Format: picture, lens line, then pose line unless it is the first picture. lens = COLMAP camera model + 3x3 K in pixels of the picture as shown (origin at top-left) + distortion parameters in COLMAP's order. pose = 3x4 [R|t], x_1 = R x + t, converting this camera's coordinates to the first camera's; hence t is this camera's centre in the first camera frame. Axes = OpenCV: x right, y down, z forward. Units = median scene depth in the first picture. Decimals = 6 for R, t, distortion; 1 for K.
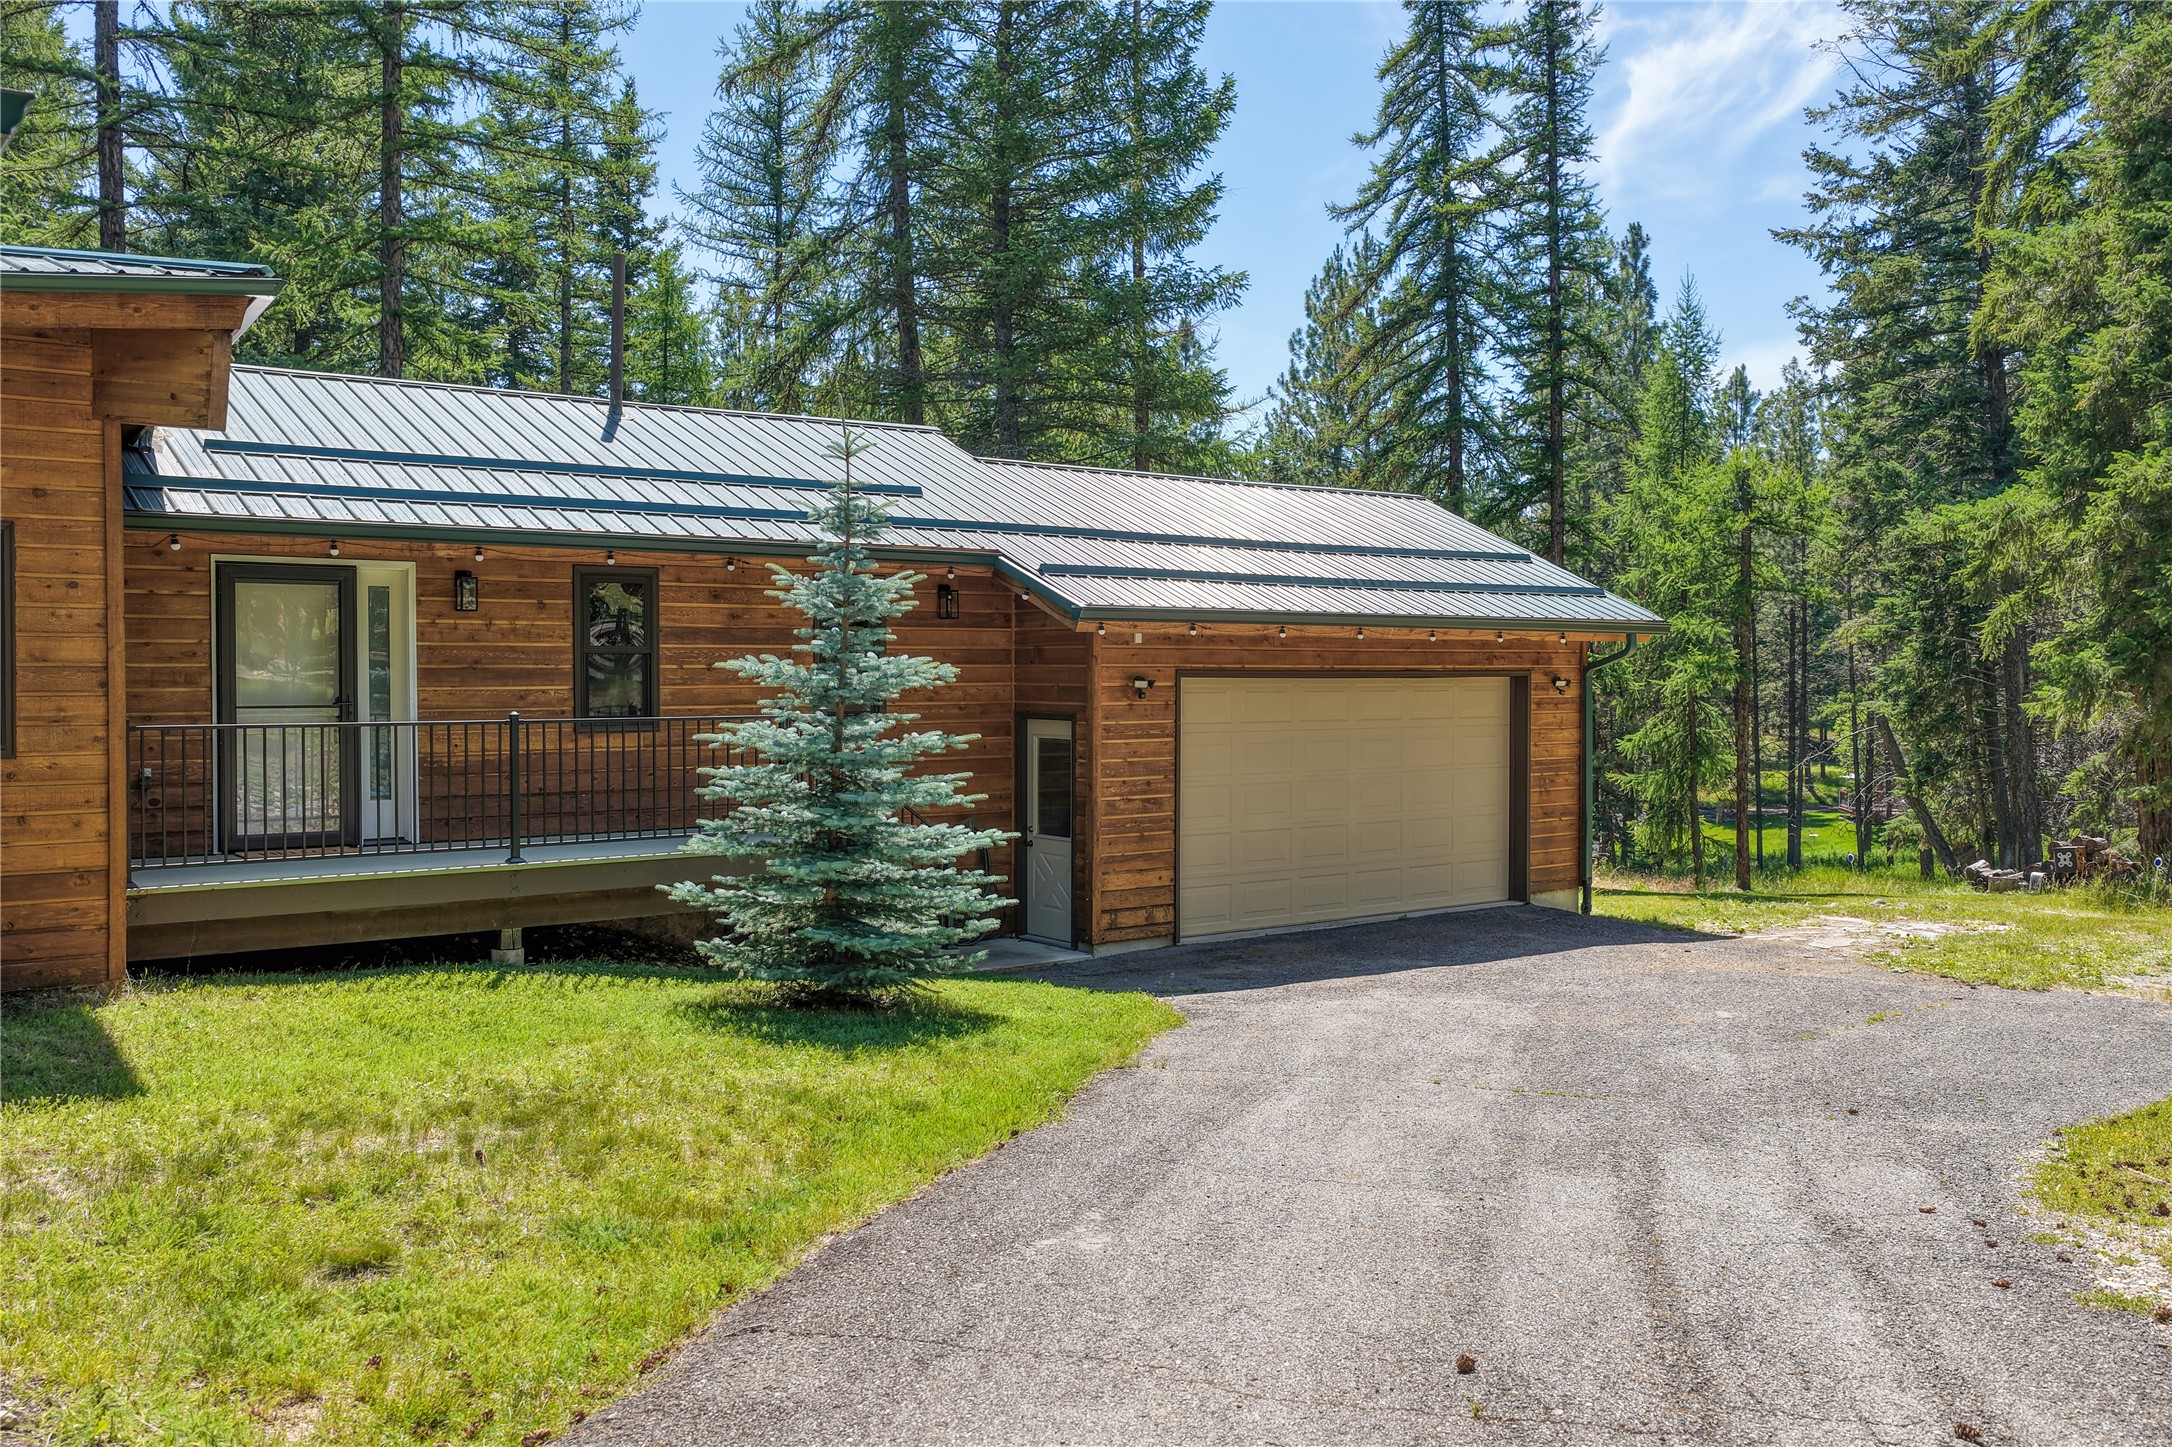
lens RADIAL K [[1818.8, 0, 1090.0], [0, 1818.8, 750.5], [0, 0, 1]] dist [-0.002405, 0.001108]
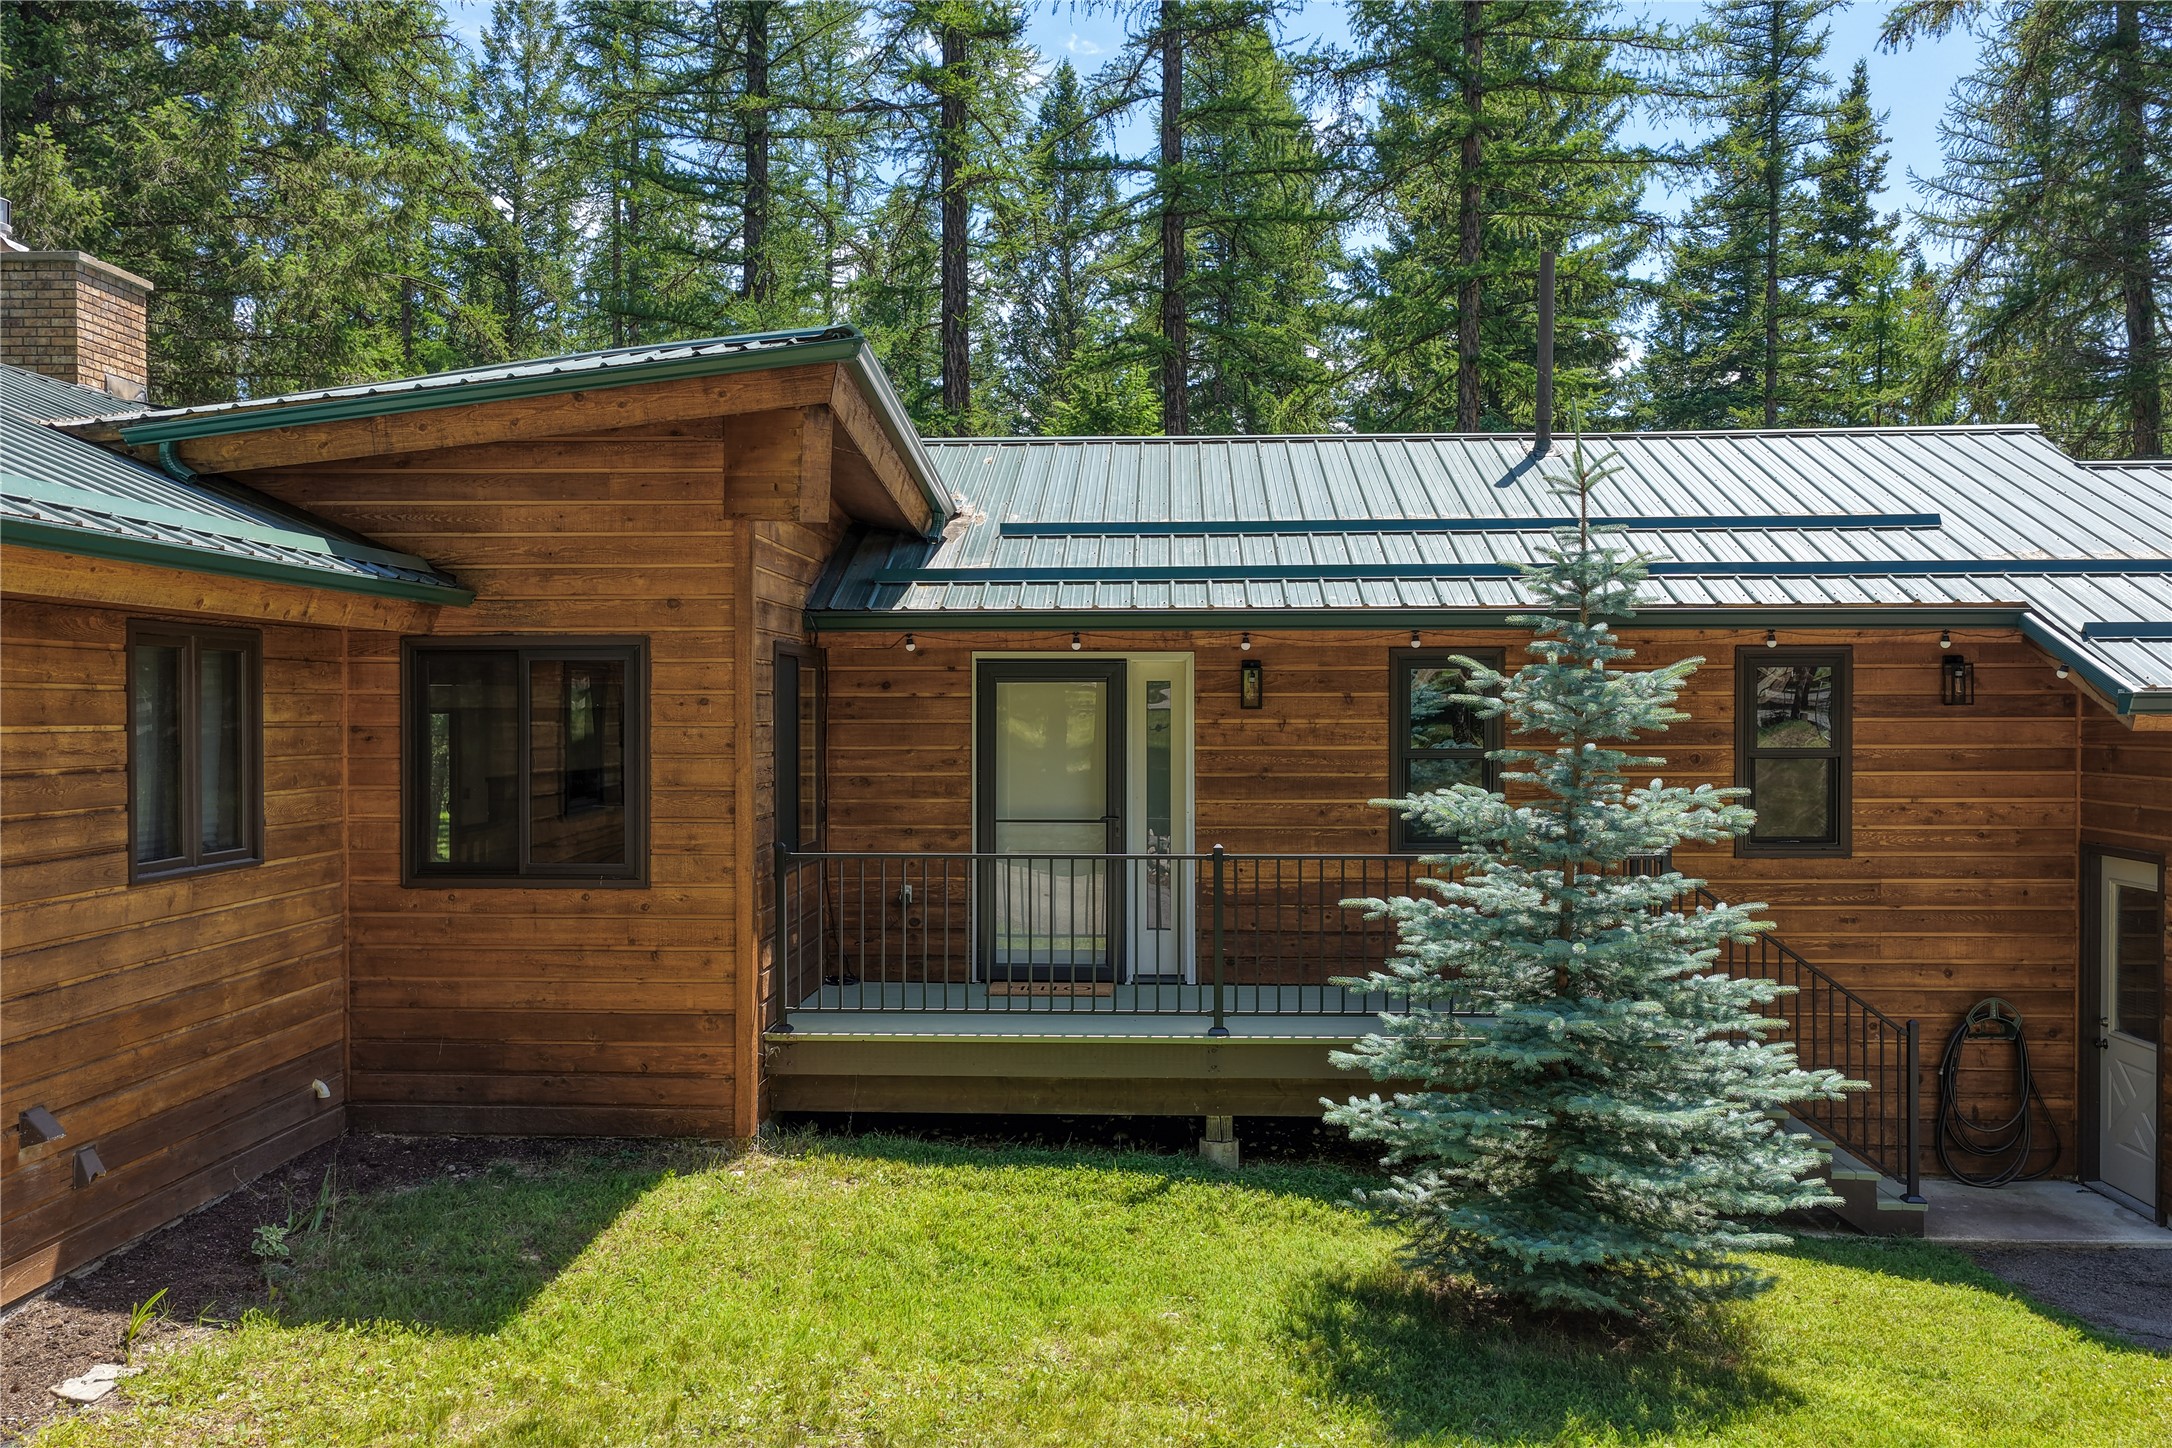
lens RADIAL K [[1818.8, 0, 1090.0], [0, 1818.8, 751.0], [0, 0, 1]] dist [-0.002405, 0.001108]
pose [[0.763068, 0.012293, -0.646201, 0.089937], [-0.026782, 0.999562, -0.012610, -0.029793], [0.645763, 0.026929, 0.763063, 0.212464]]
